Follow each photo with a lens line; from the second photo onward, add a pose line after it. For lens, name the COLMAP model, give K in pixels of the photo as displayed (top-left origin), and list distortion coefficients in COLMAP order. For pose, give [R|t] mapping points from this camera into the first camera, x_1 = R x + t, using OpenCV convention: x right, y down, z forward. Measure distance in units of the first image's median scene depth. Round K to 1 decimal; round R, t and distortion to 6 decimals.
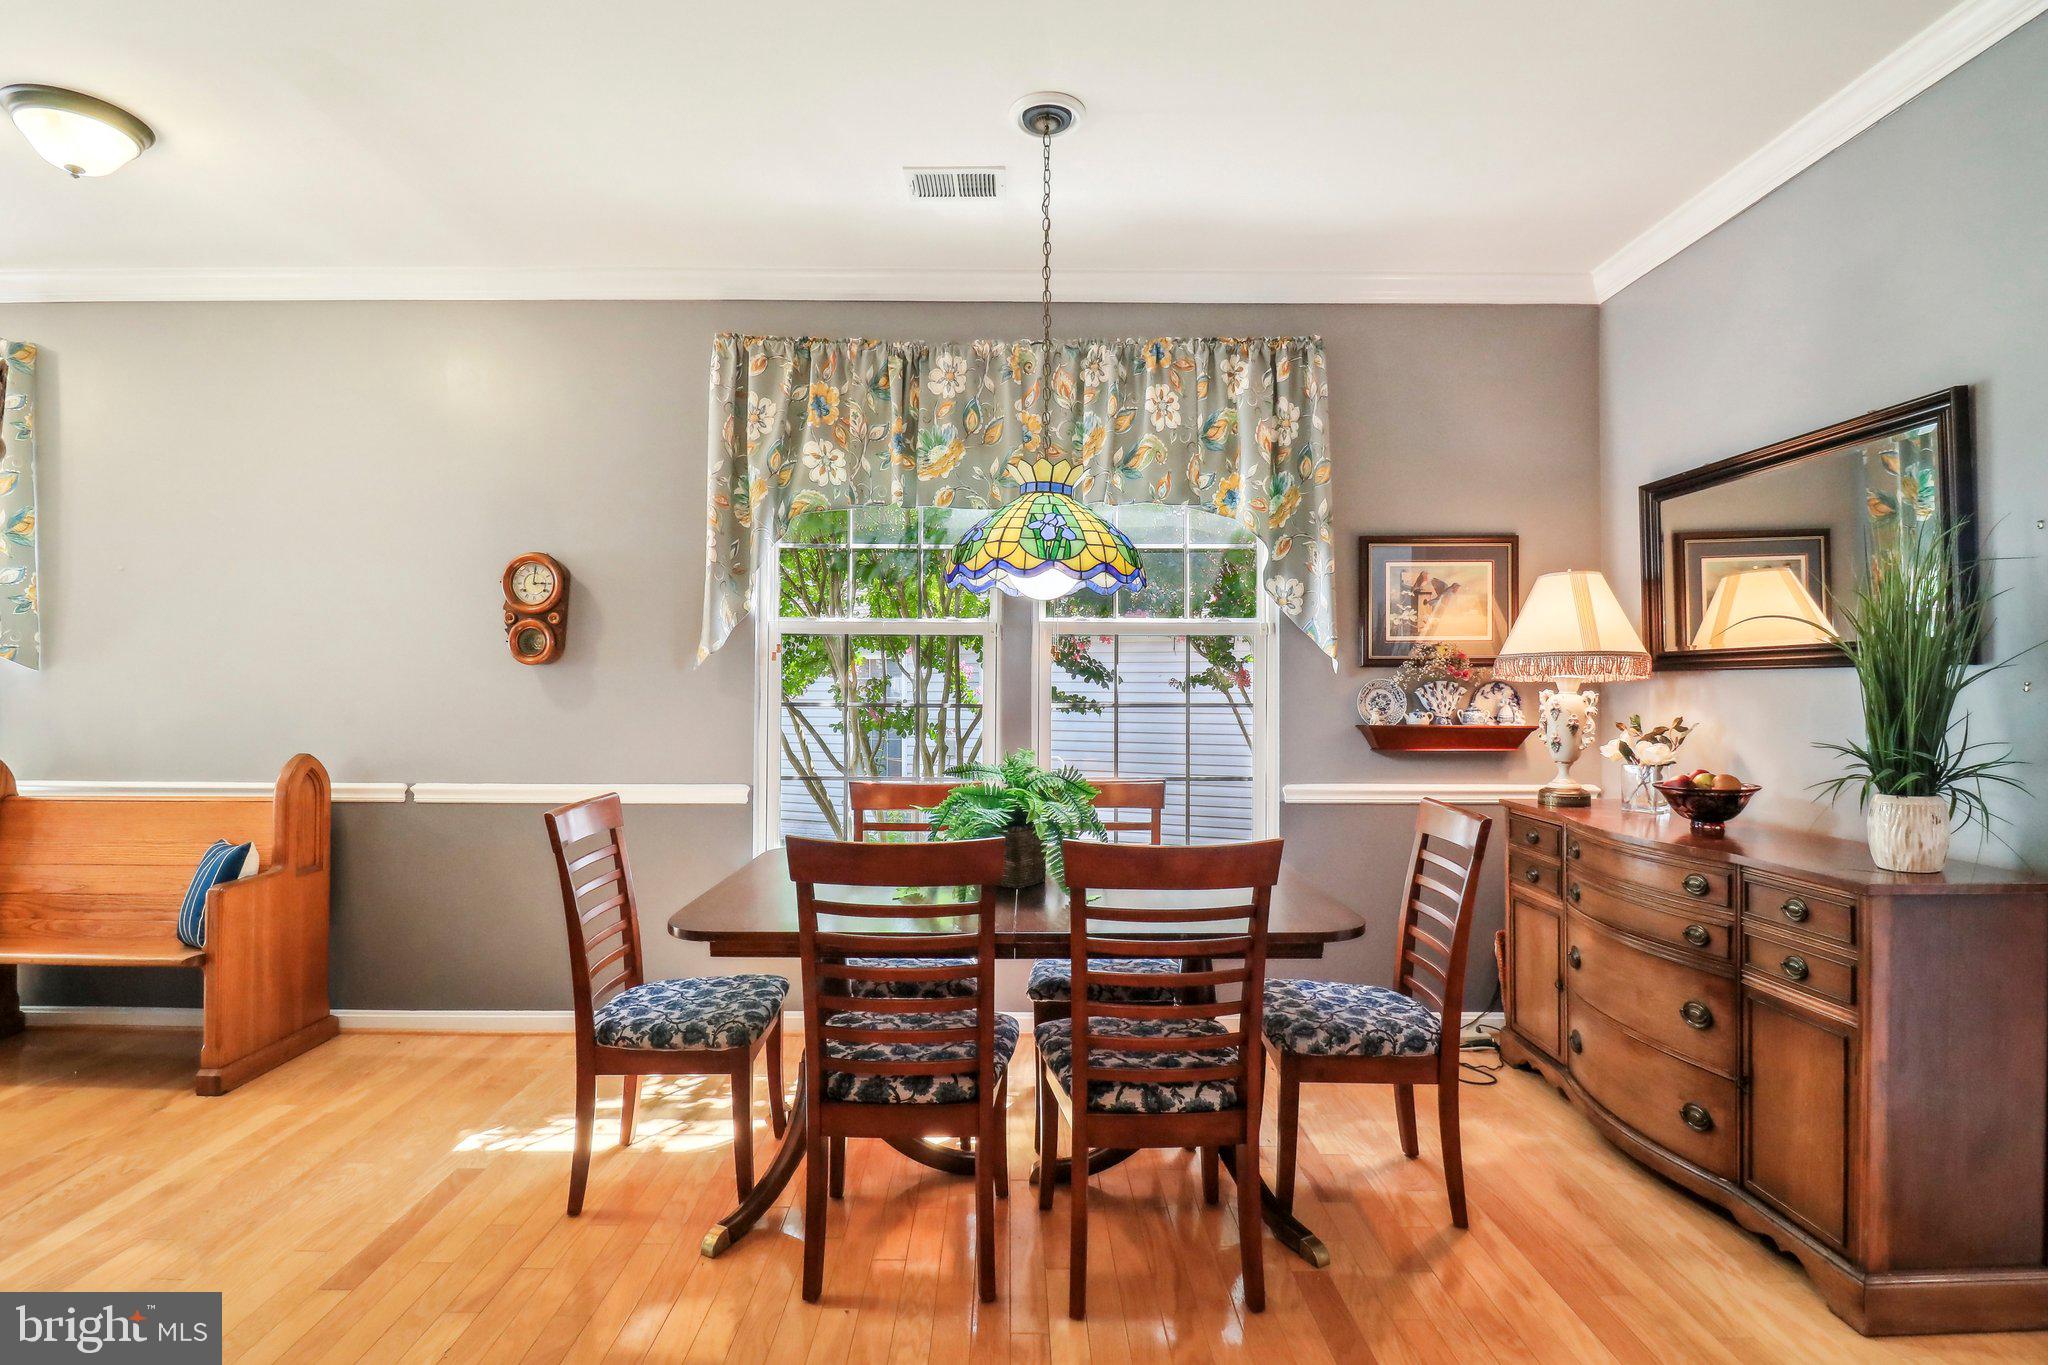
lens RADIAL K [[985.1, 0, 1004.2], [0, 985.1, 670.9], [0, 0, 1]] dist [0.002363, -0.012238]
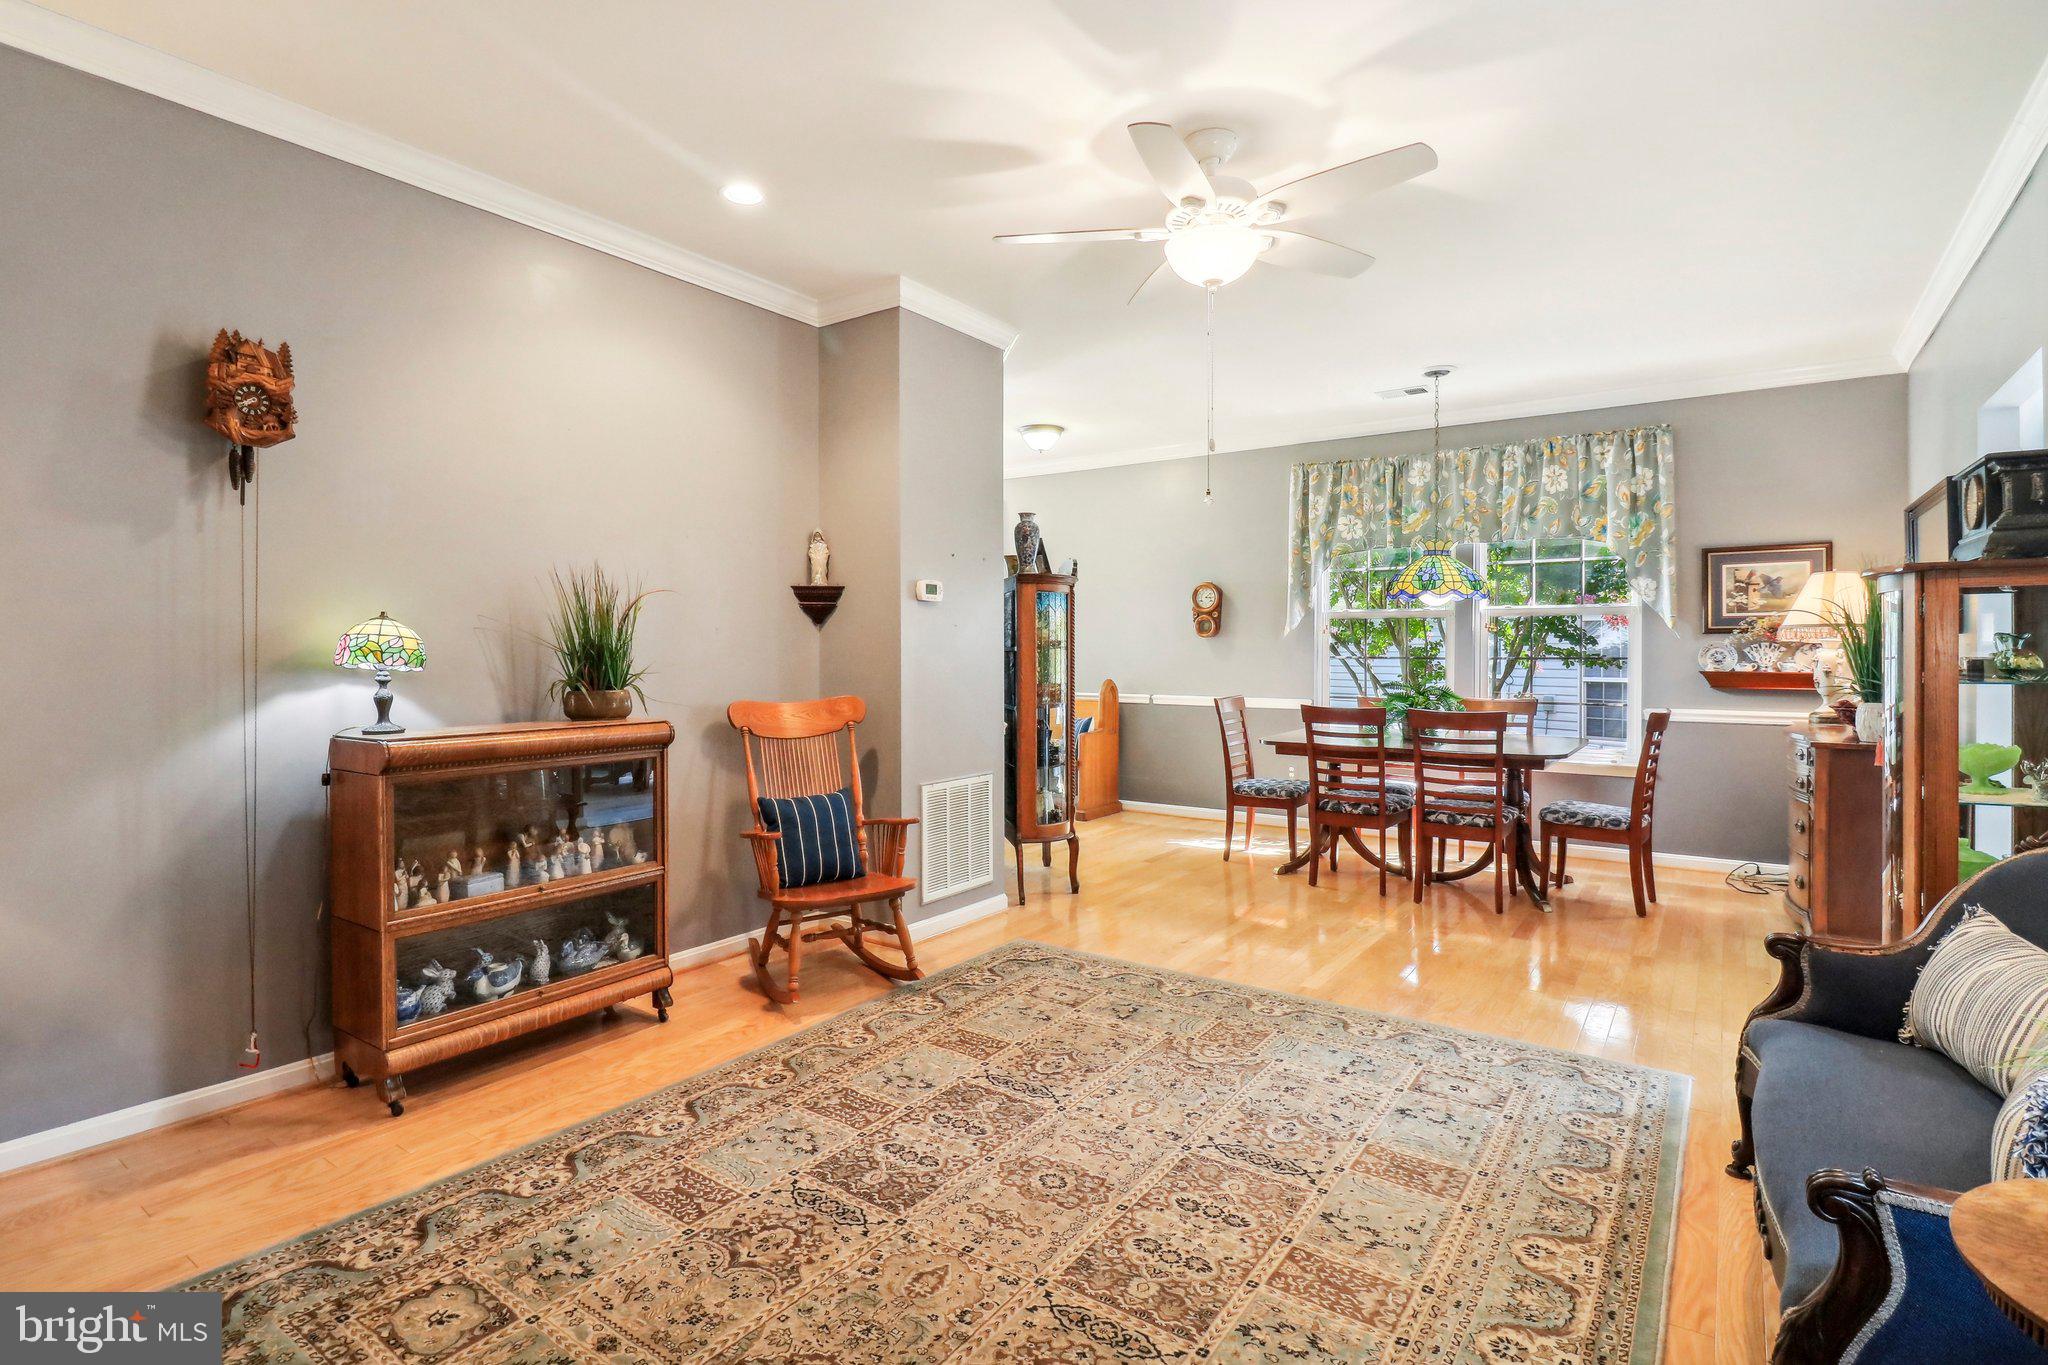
lens RADIAL K [[1015.7, 0, 1014.9], [0, 1015.7, 664.3], [0, 0, 1]] dist [-0.001067, -0.012876]
pose [[0.816532, 0.005903, -0.577270, 0.409848], [0.012002, 0.999558, 0.027198, -0.012495], [0.577175, -0.029136, 0.816100, -0.939251]]
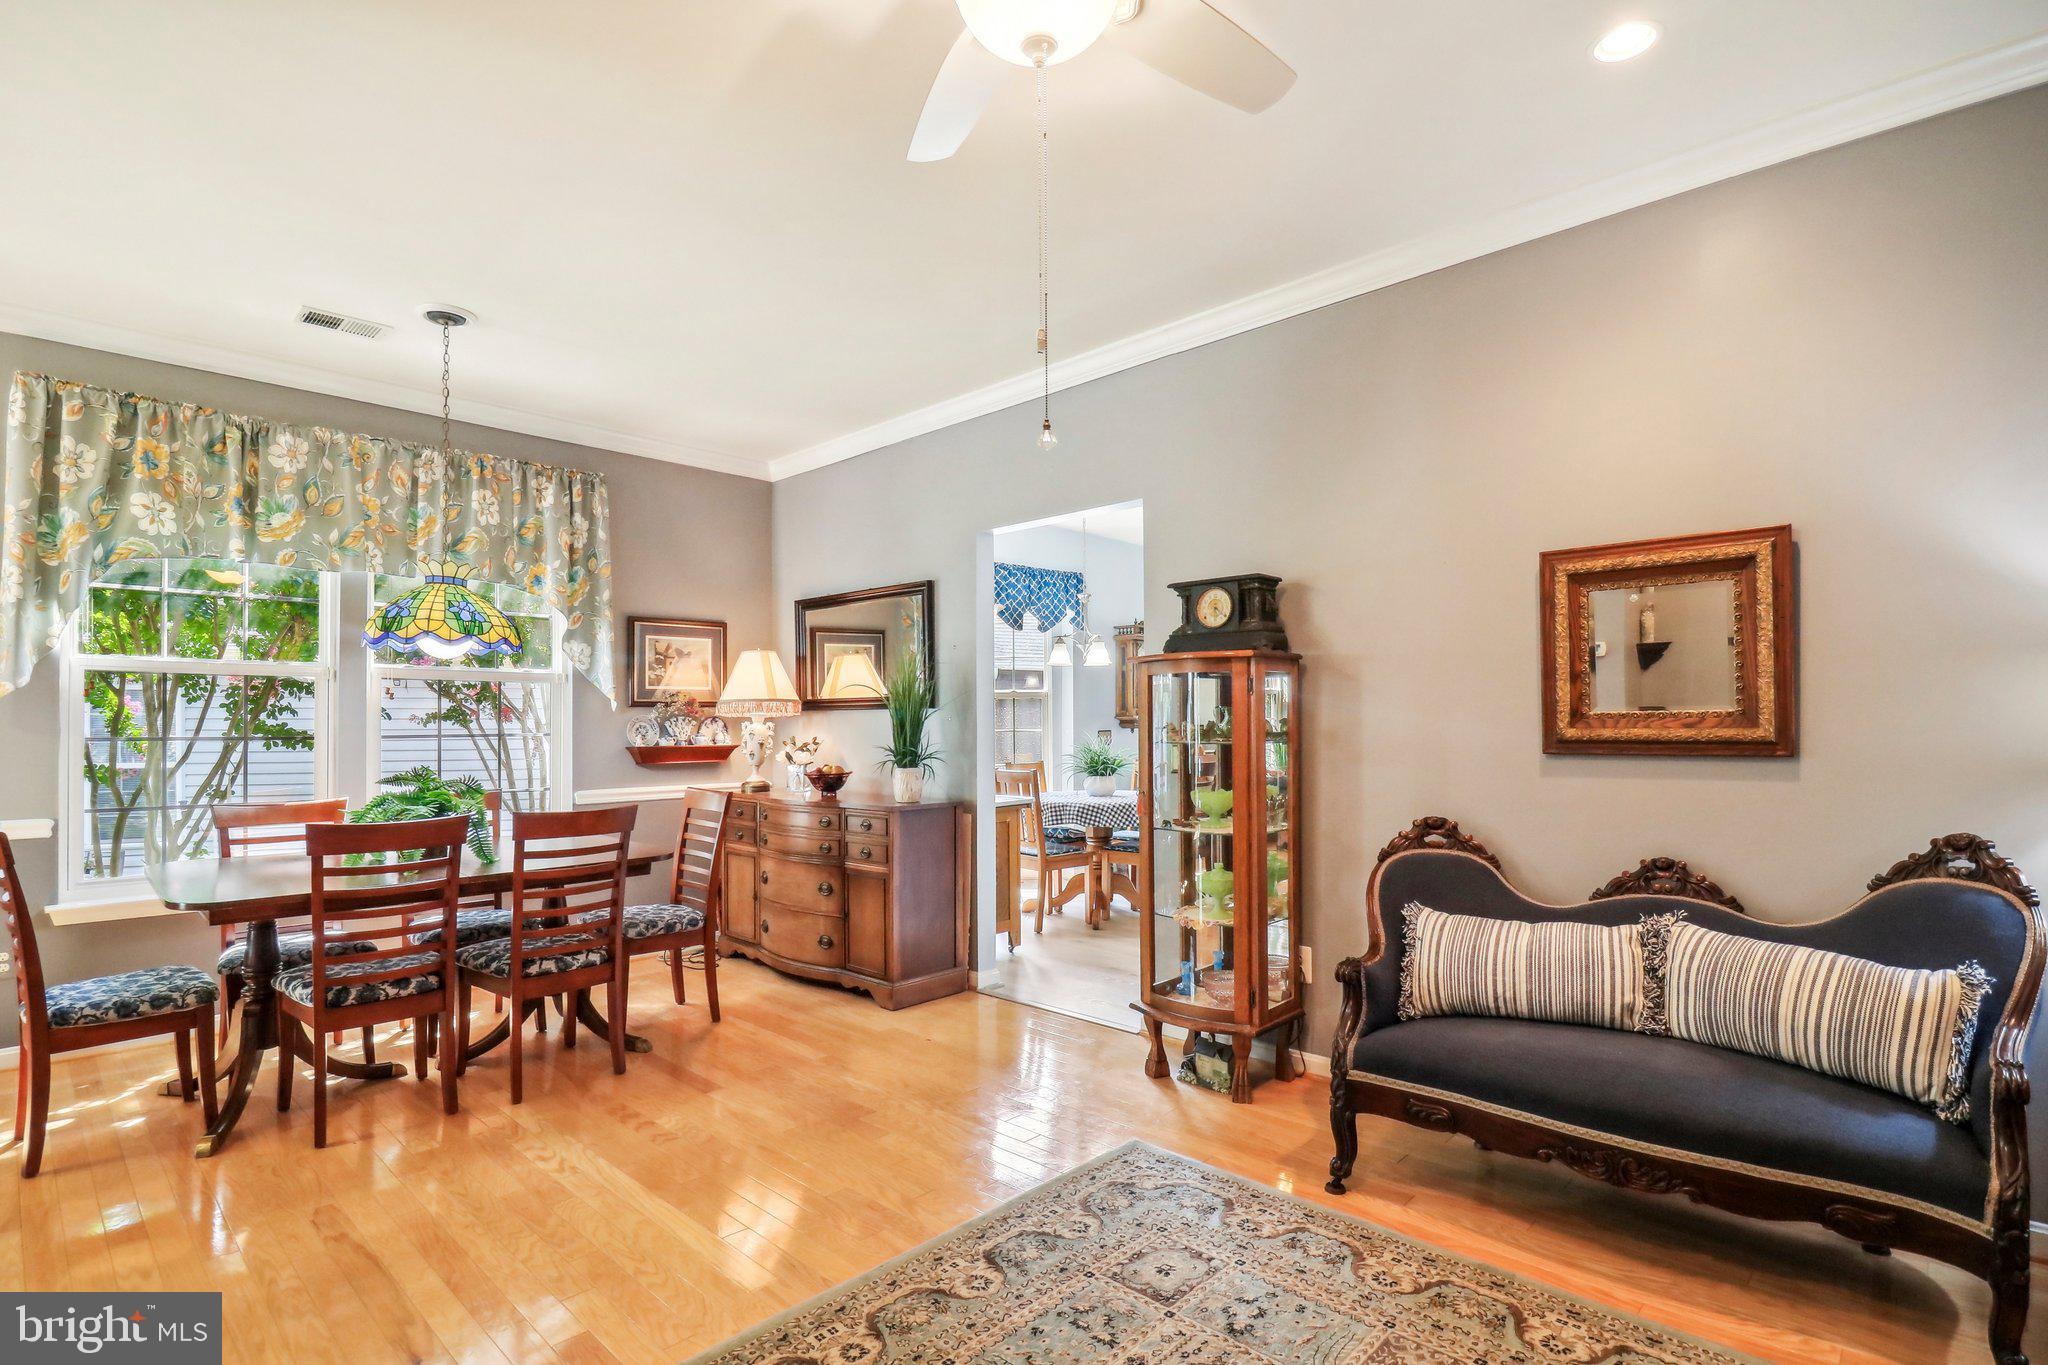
lens RADIAL K [[1001.0, 0, 1008.7], [0, 1001.0, 717.9], [0, 0, 1]] dist [0.001132, -0.013449]
pose [[0.688766, -0.002068, 0.724981, -0.325926], [-0.005010, 0.999958, 0.007612, -0.001674], [-0.724967, -0.008875, 0.688727, -0.423845]]
